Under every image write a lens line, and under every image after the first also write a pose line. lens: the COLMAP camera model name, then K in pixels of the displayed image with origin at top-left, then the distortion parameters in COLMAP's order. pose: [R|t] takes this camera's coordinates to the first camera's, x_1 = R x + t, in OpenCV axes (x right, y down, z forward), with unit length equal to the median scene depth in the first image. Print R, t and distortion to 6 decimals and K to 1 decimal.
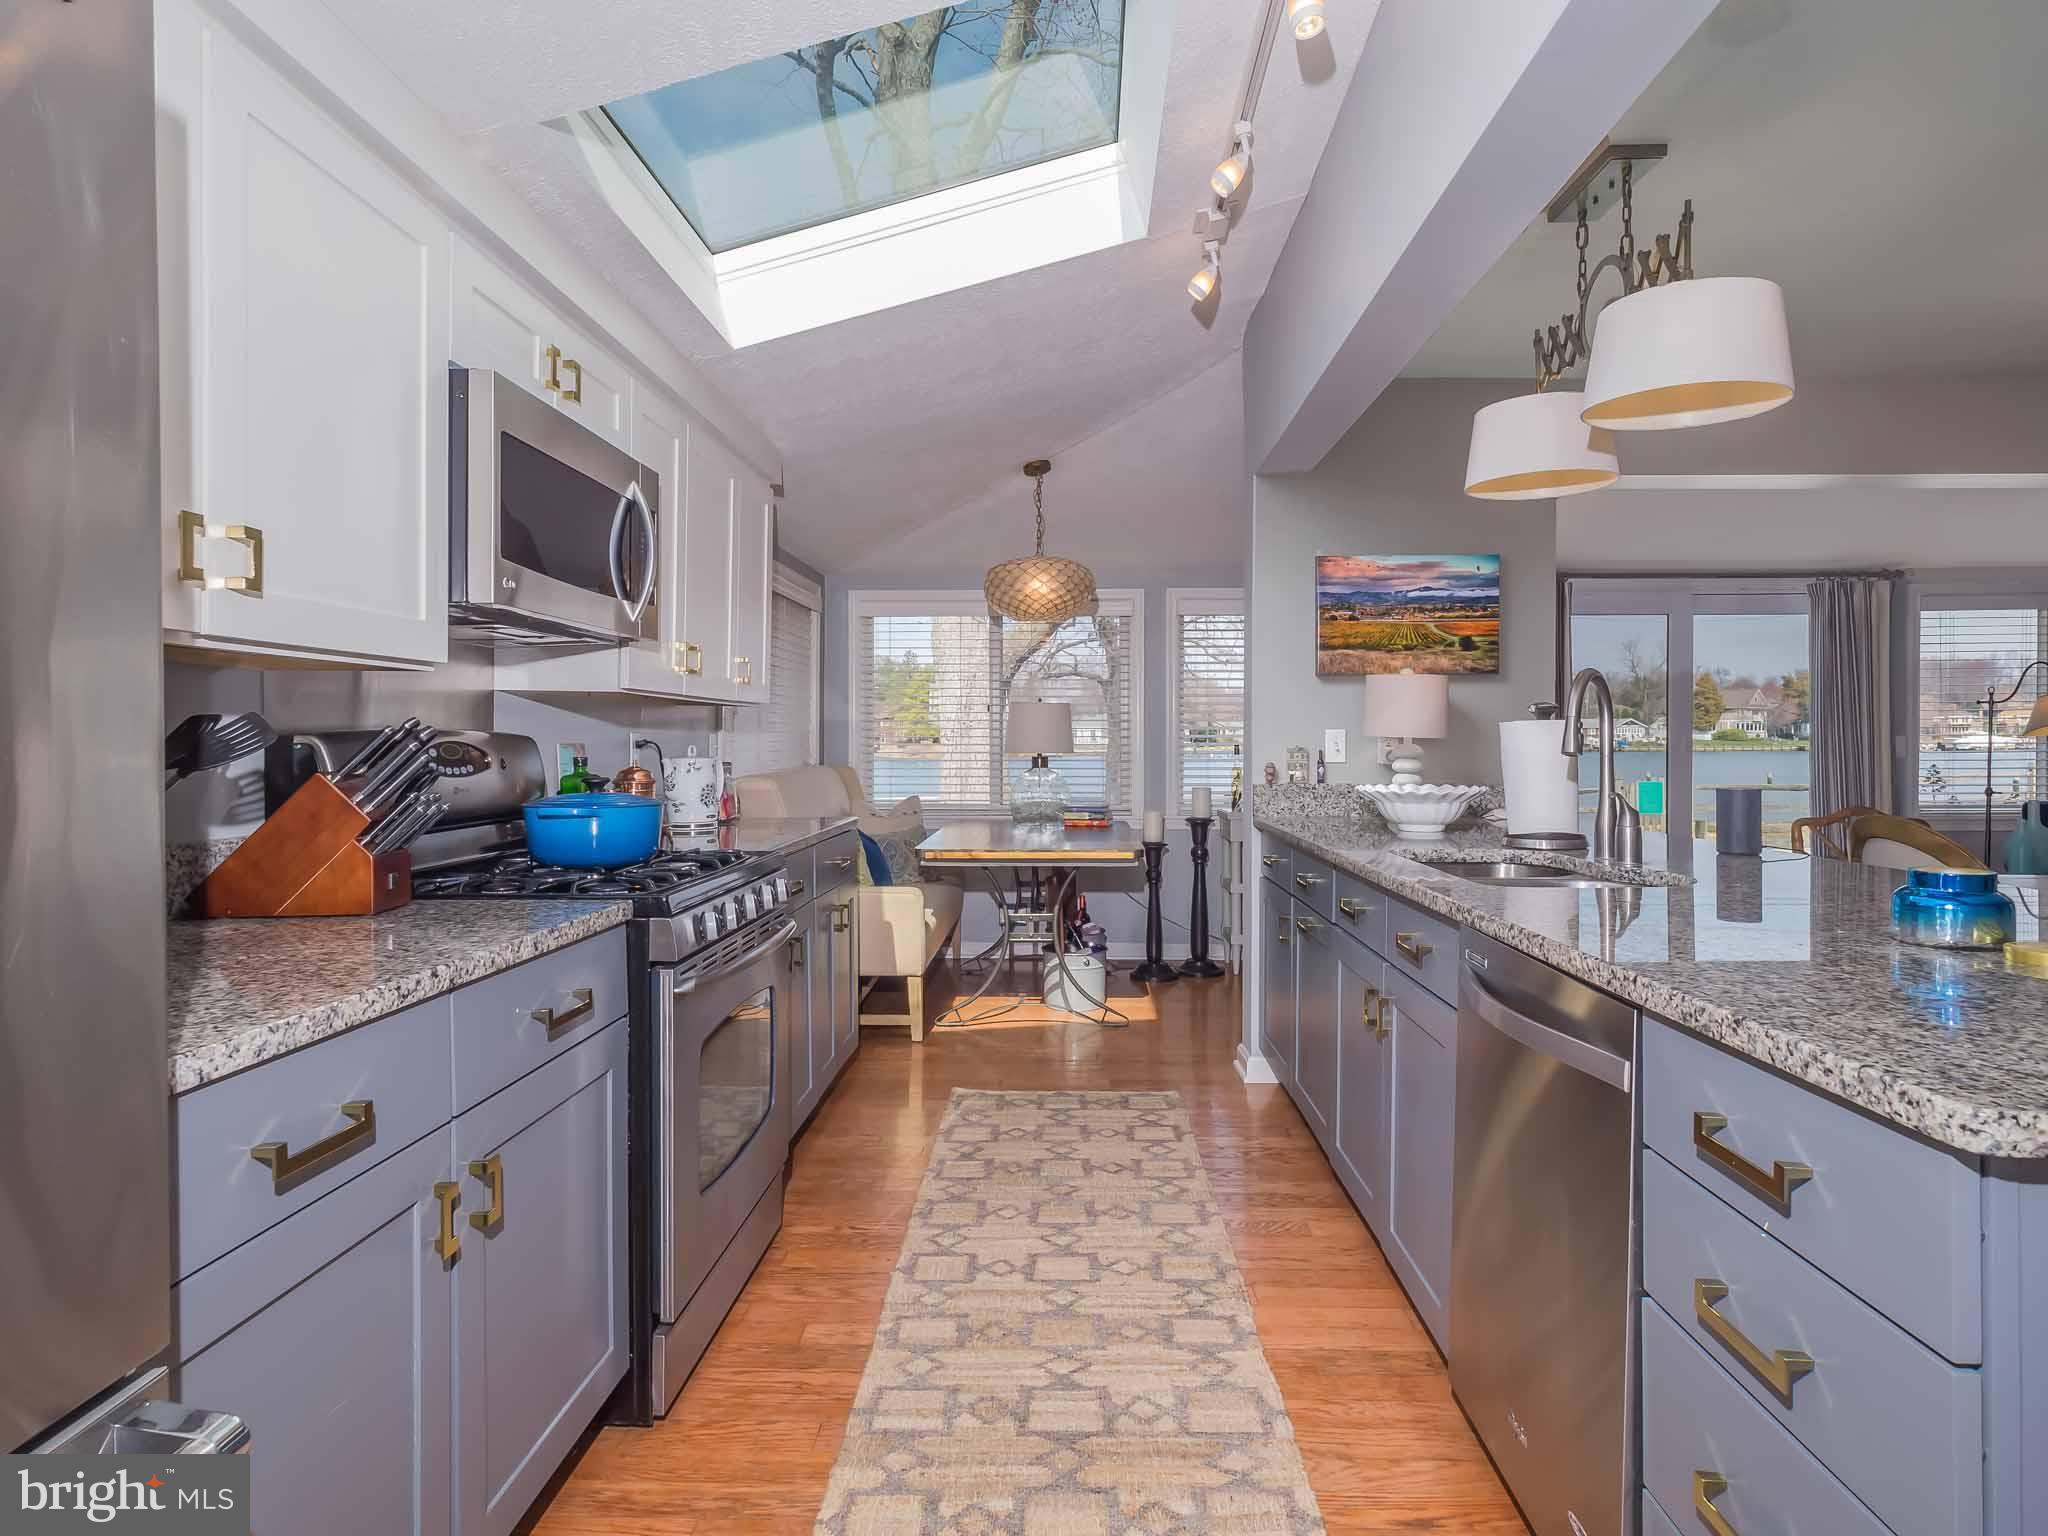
lens RADIAL K [[1159.0, 0, 1032.8], [0, 1159.0, 756.1], [0, 0, 1]] dist [0.007021, 0.000274]
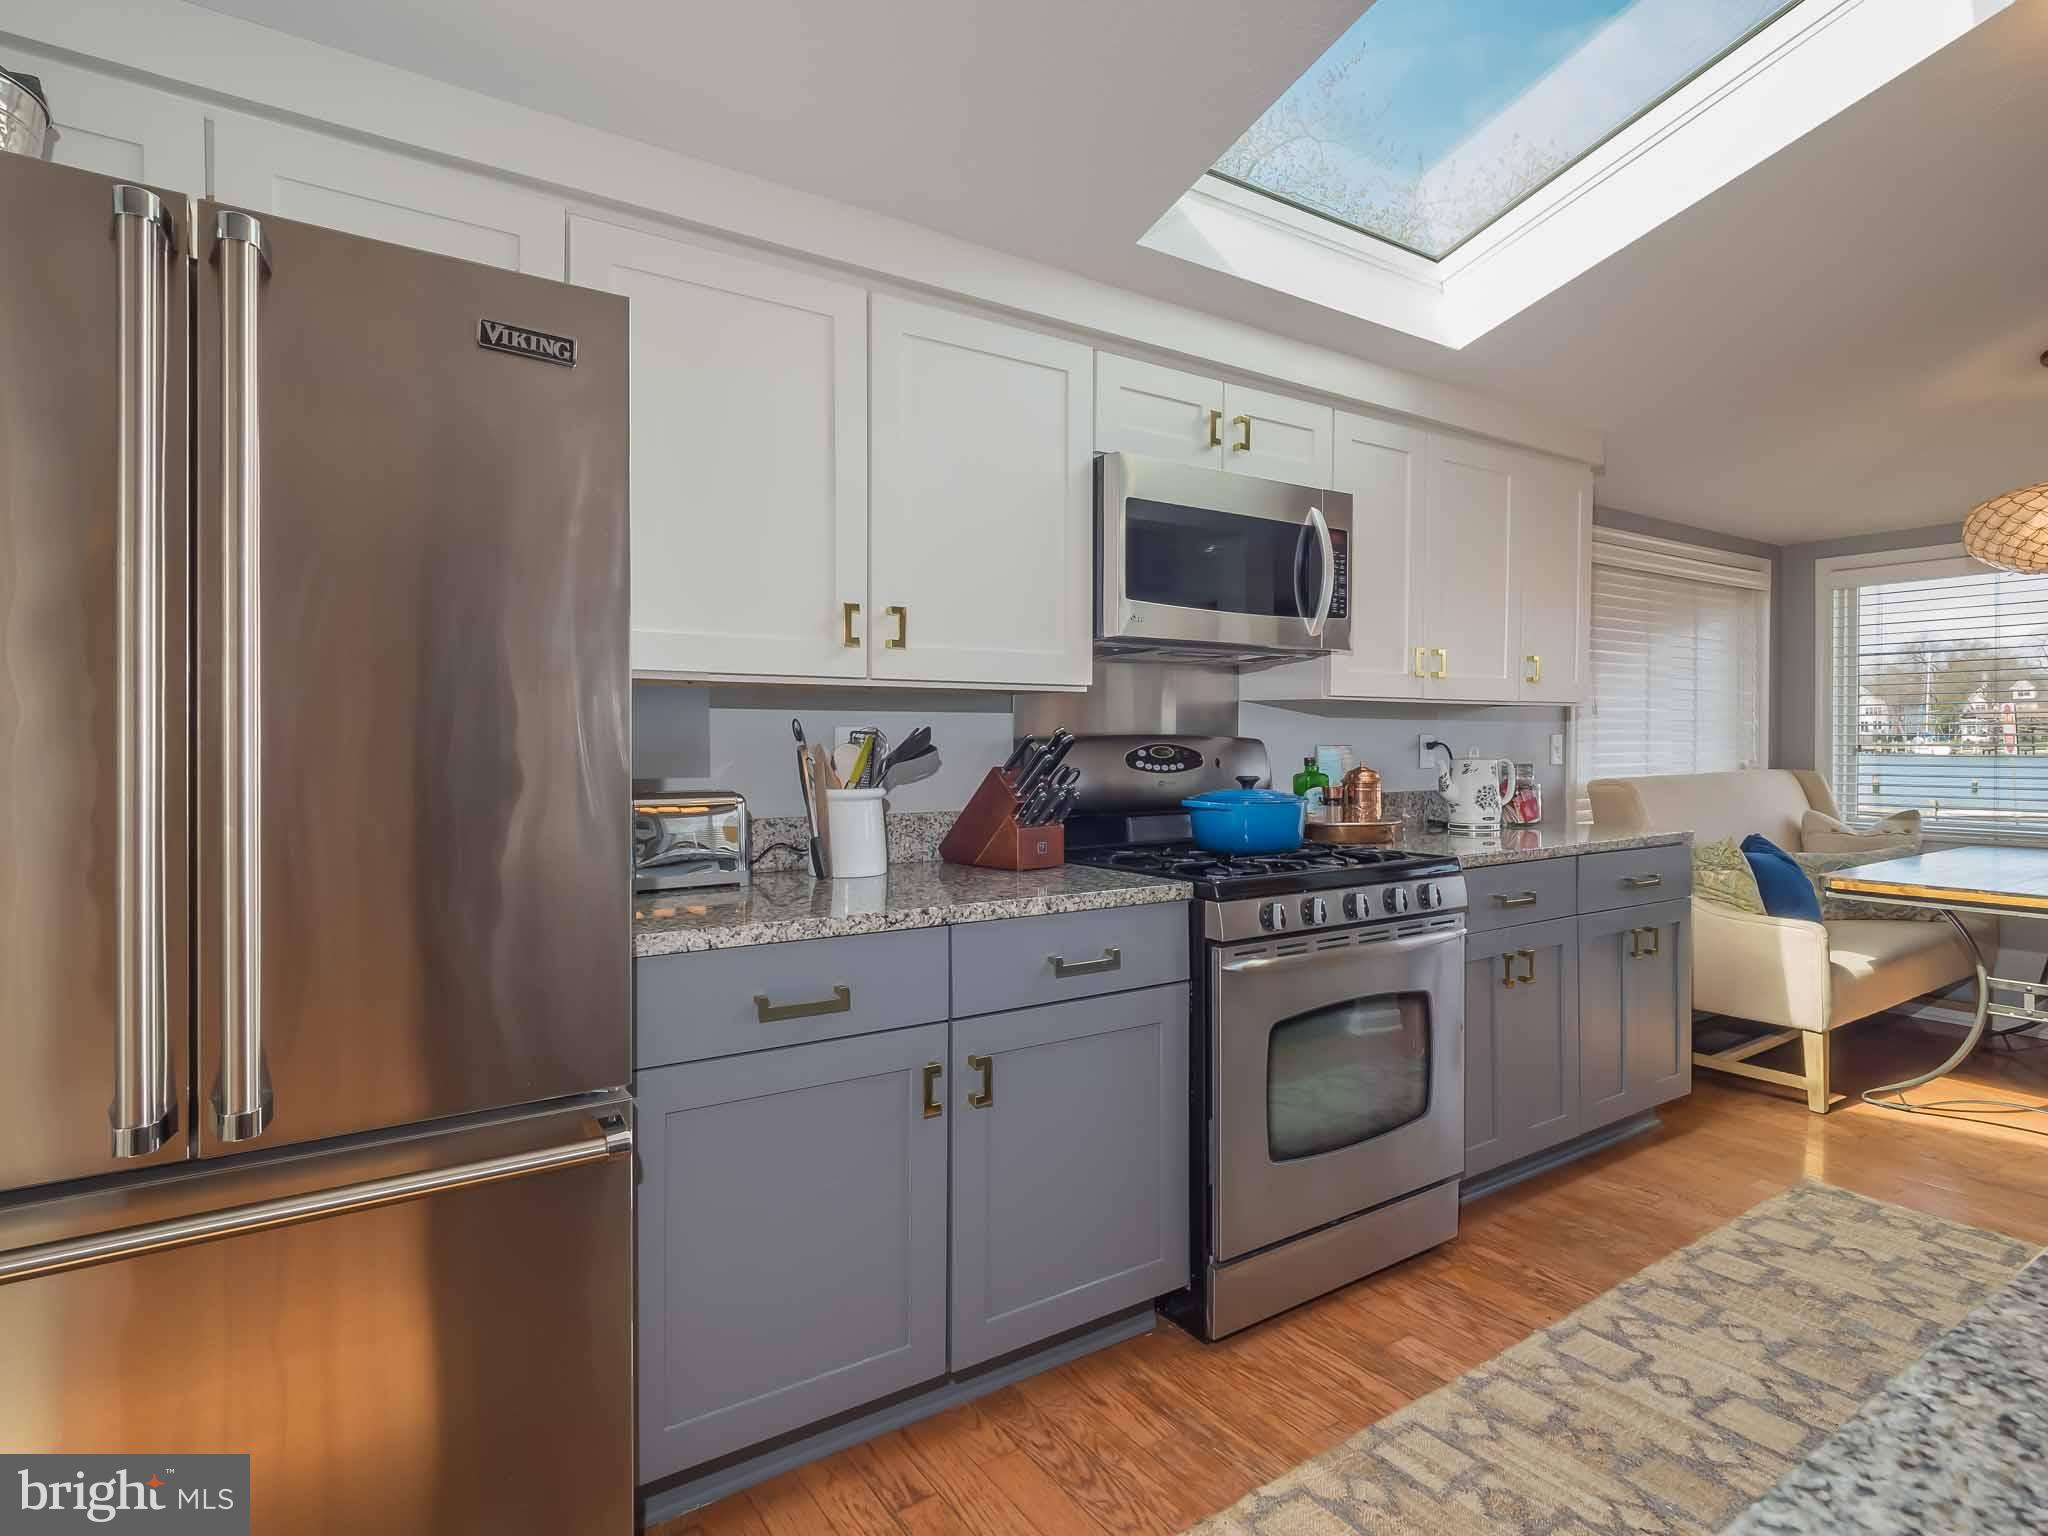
lens RADIAL K [[1091.2, 0, 1030.4], [0, 1091.2, 751.1], [0, 0, 1]] dist [0.002454, -0.000117]
pose [[0.576065, 0.006790, -0.817376, 0.364507], [-0.007693, 0.999966, 0.002885, -0.007195], [0.817368, 0.004627, 0.576098, 0.193869]]
